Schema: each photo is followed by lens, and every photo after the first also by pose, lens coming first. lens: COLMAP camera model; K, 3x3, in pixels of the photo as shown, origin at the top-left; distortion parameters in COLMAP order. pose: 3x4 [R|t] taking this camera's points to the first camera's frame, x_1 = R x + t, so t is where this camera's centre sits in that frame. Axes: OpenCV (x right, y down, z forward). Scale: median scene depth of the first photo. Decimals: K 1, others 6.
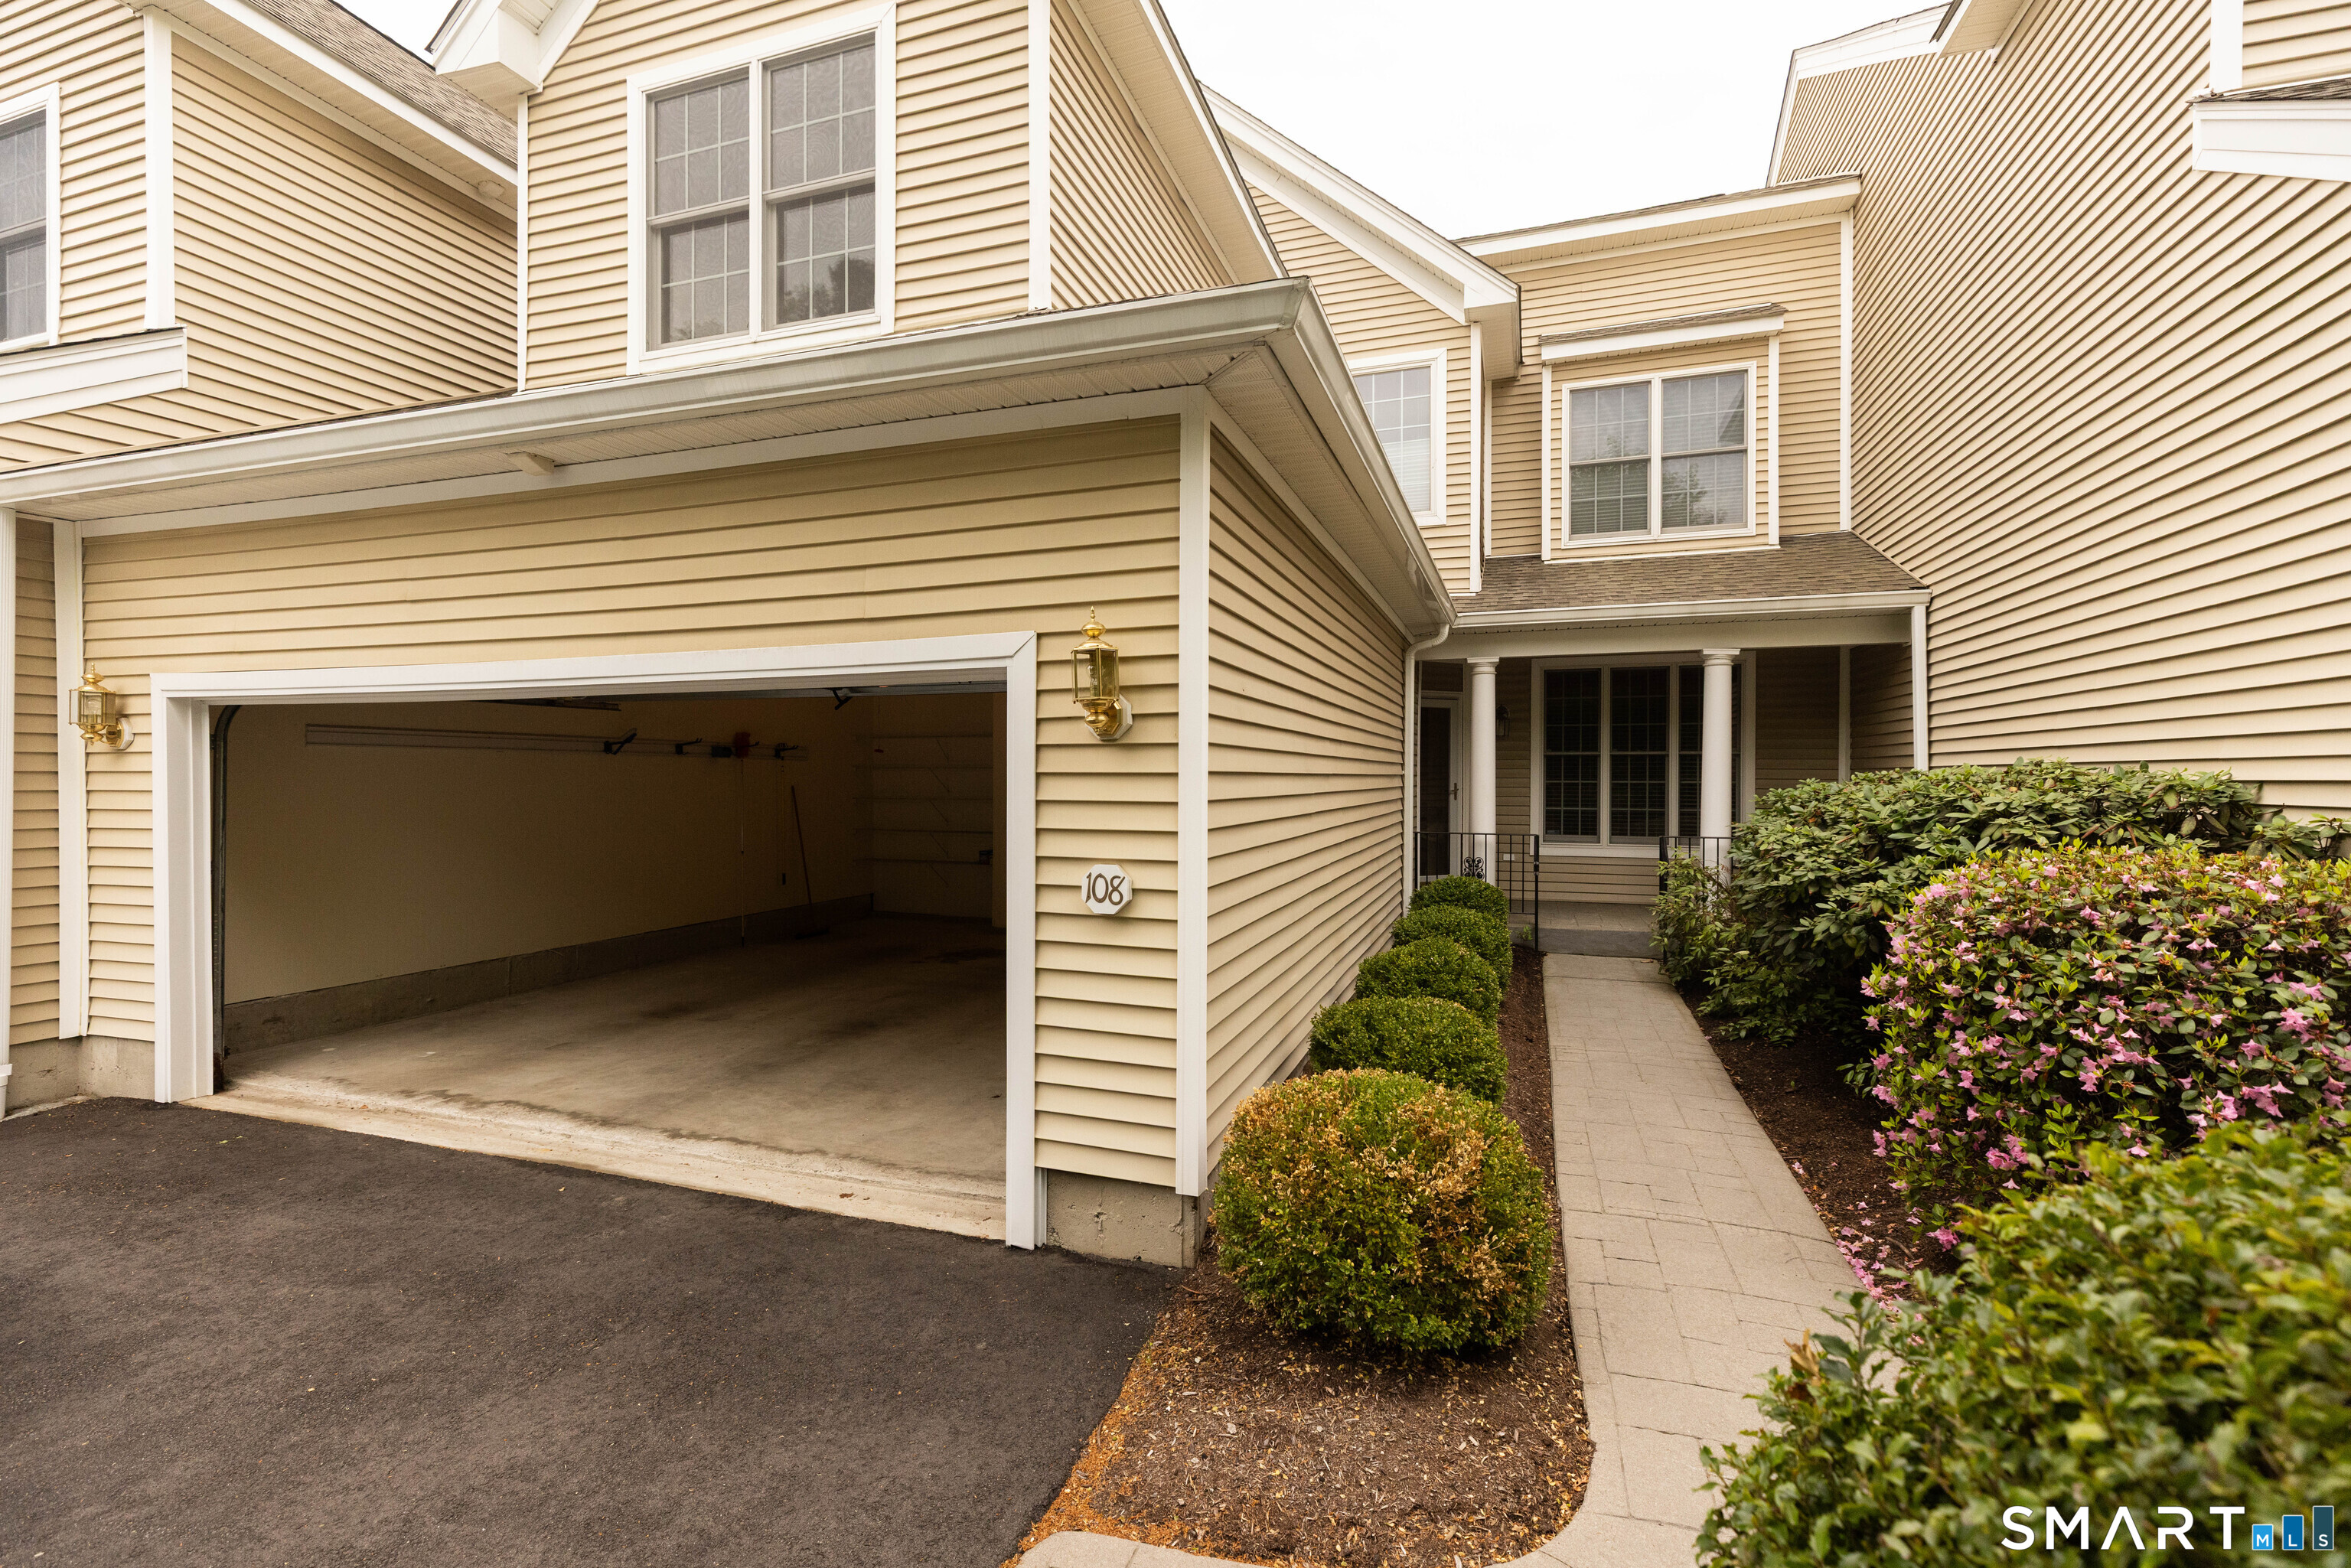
lens RADIAL K [[1054.4, 0, 1162.6], [0, 1054.4, 783.8], [0, 0, 1]] dist [0.005154, 0.000143]
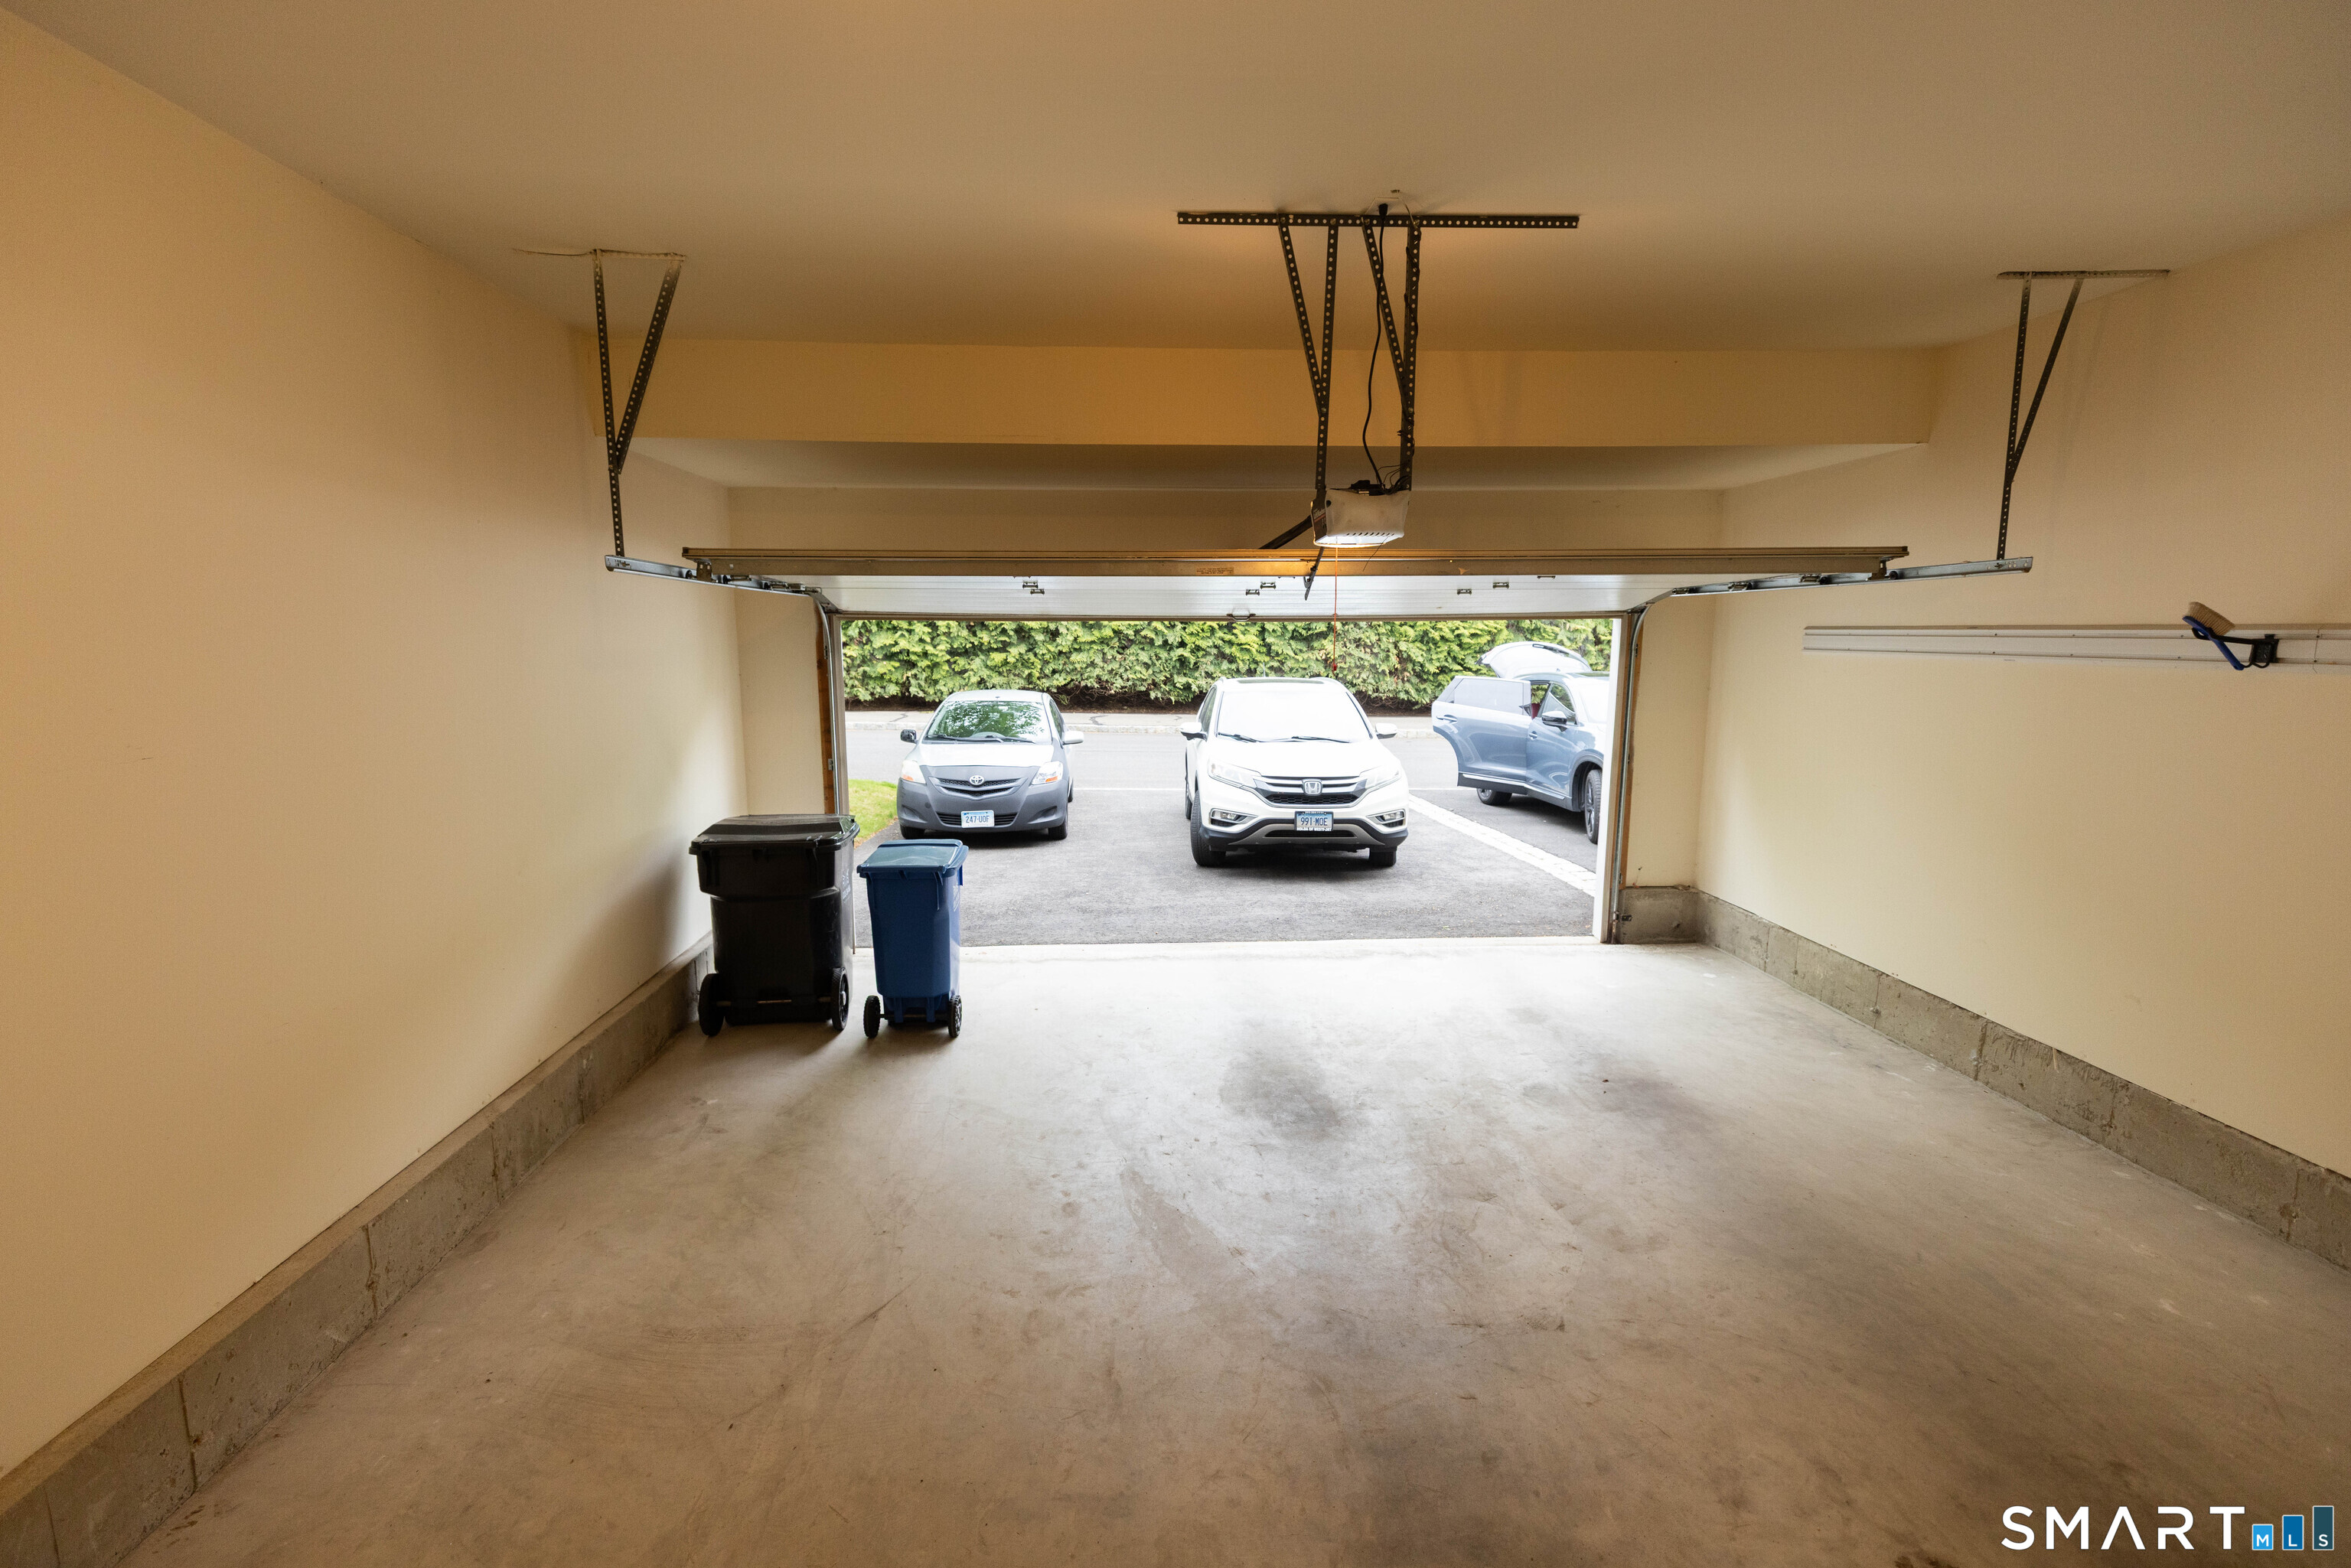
lens RADIAL K [[1054.4, 0, 1162.6], [0, 1054.4, 783.8], [0, 0, 1]] dist [0.005154, 0.000143]
pose [[-0.927734, 0.053404, -0.369402, 0.013800], [-0.003168, 0.988548, 0.150872, -0.092304], [0.373229, 0.141139, -0.916941, 2.537677]]
